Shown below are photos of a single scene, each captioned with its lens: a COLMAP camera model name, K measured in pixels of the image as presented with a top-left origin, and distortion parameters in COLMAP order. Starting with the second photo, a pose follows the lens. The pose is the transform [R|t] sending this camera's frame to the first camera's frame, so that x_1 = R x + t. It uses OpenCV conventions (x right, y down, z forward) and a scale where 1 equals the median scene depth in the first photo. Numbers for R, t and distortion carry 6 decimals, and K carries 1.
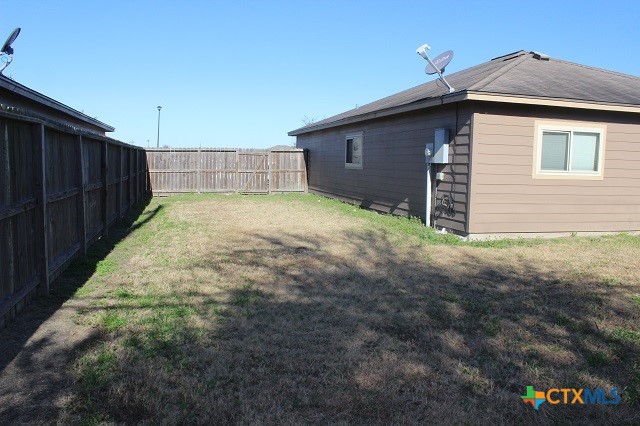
lens RADIAL K [[530.6, 0, 322.3], [0, 530.6, 212.9], [0, 0, 1]] dist [-0.157603, 0.122863]
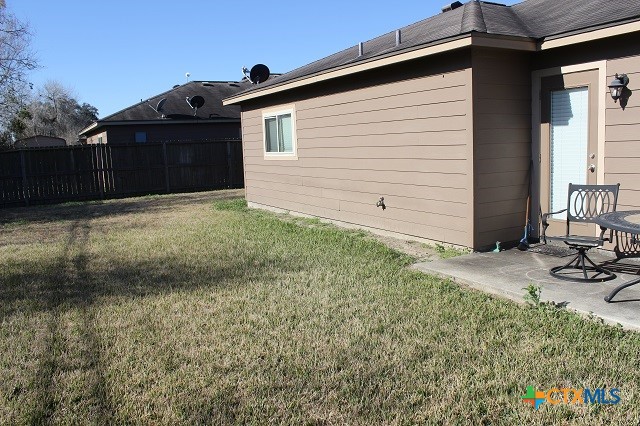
lens RADIAL K [[530.6, 0, 323.1], [0, 530.6, 215.1], [0, 0, 1]] dist [-0.157603, 0.122863]
pose [[0.244379, 0.106937, -0.963765, 1.712475], [-0.034431, 0.994231, 0.101587, -0.071436], [0.969068, 0.008358, 0.246651, 0.883677]]
